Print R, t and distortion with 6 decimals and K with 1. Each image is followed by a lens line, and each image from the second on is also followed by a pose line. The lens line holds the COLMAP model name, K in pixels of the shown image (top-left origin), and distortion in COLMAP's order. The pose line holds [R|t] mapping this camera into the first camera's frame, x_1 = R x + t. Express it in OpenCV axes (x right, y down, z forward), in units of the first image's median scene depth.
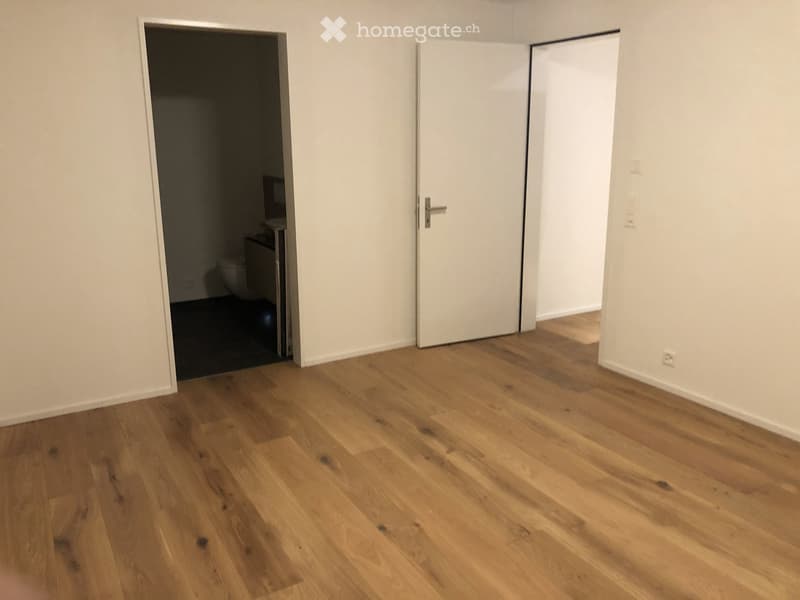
lens RADIAL K [[649.1, 0, 399.7], [0, 649.1, 278.7], [0, 0, 1]] dist [0.007367, -0.004755]
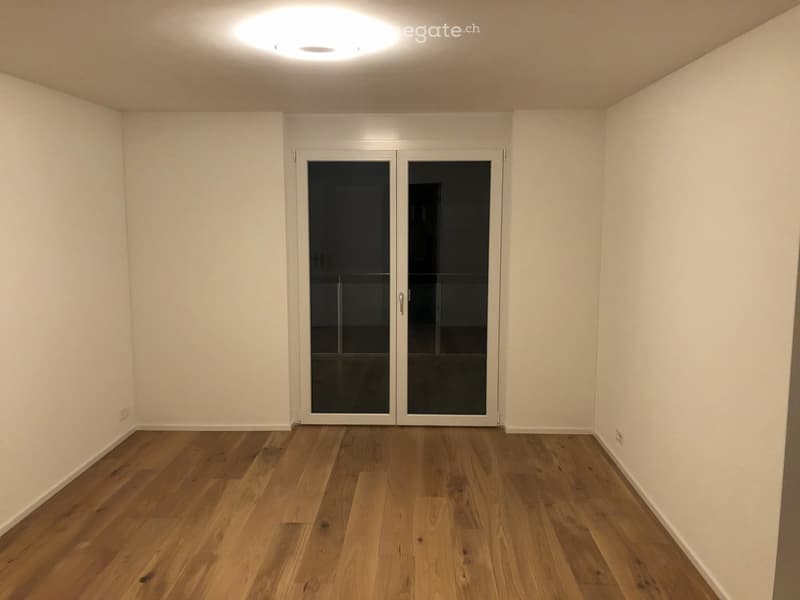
lens RADIAL K [[644.8, 0, 400.0], [0, 644.8, 300.0], [0, 0, 1]] dist [-0.001100, 0.005533]
pose [[-0.842619, -0.062635, 0.534855, -0.538738], [0.128505, 0.941132, 0.312661, -0.436130], [-0.522953, 0.332186, -0.784967, 1.685207]]
